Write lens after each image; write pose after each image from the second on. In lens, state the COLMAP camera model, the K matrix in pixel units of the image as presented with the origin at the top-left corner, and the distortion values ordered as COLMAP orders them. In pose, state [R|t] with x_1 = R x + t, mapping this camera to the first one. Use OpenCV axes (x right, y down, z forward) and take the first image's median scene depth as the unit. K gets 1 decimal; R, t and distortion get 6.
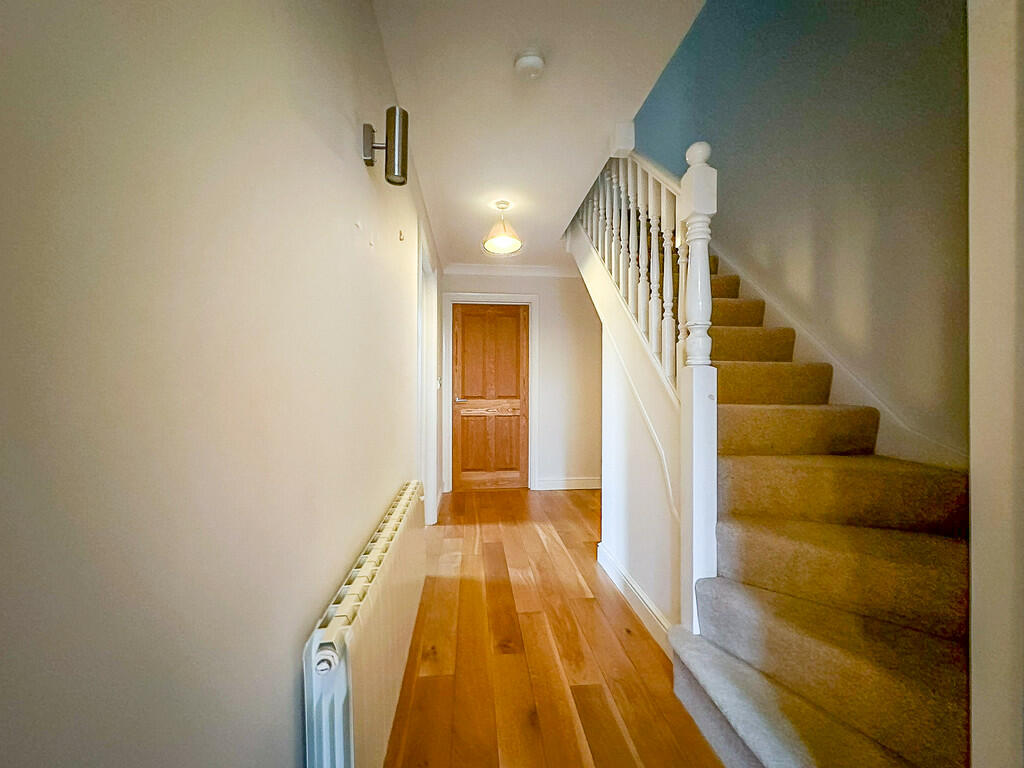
lens RADIAL K [[425.1, 0, 508.9], [0, 425.1, 375.9], [0, 0, 1]] dist [-0.001240, 0.000226]
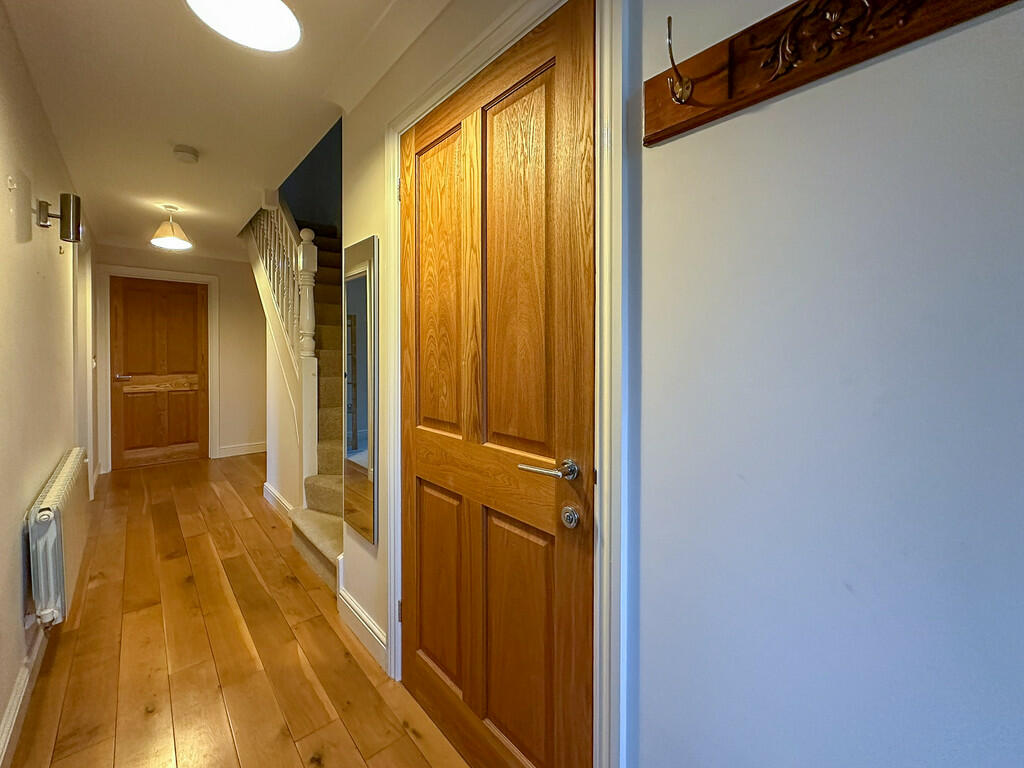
lens RADIAL K [[446.2, 0, 513.2], [0, 446.2, 355.5], [0, 0, 1]] dist [0.008358, 0.000069]
pose [[0.819929, -0.006022, 0.572433, 0.044399], [-0.013259, 0.999477, 0.029506, -0.048691], [-0.572311, -0.031782, 0.819421, -0.503005]]
